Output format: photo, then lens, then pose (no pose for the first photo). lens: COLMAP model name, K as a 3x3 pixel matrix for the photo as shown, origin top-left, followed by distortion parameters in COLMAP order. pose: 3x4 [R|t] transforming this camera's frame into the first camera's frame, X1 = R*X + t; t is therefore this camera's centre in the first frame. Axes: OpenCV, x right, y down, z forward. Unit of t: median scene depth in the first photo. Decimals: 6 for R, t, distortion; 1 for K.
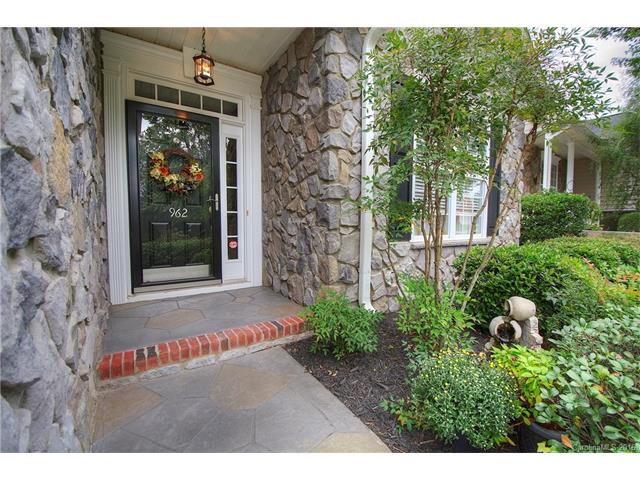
lens RADIAL K [[287.4, 0, 328.7], [0, 287.4, 241.0], [0, 0, 1]] dist [-0.017325, -0.000503]
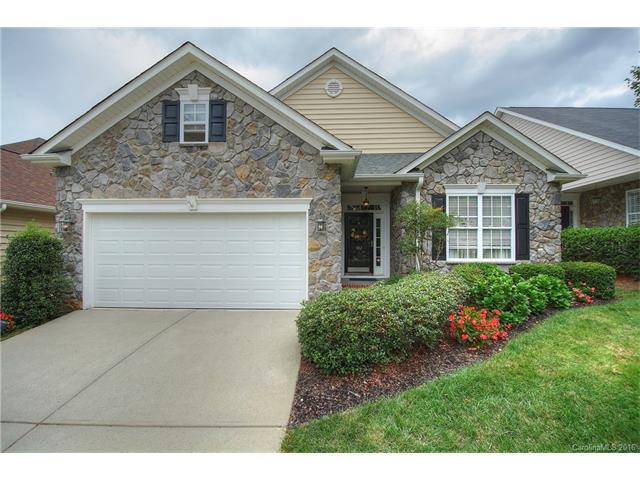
lens RADIAL K [[287.4, 0, 328.7], [0, 287.4, 241.0], [0, 0, 1]] dist [-0.017325, -0.000503]
pose [[0.819141, -0.009997, -0.573505, 0.788373], [-0.031964, 0.997499, -0.063043, 0.017542], [0.572701, 0.069972, 0.816773, -1.371665]]
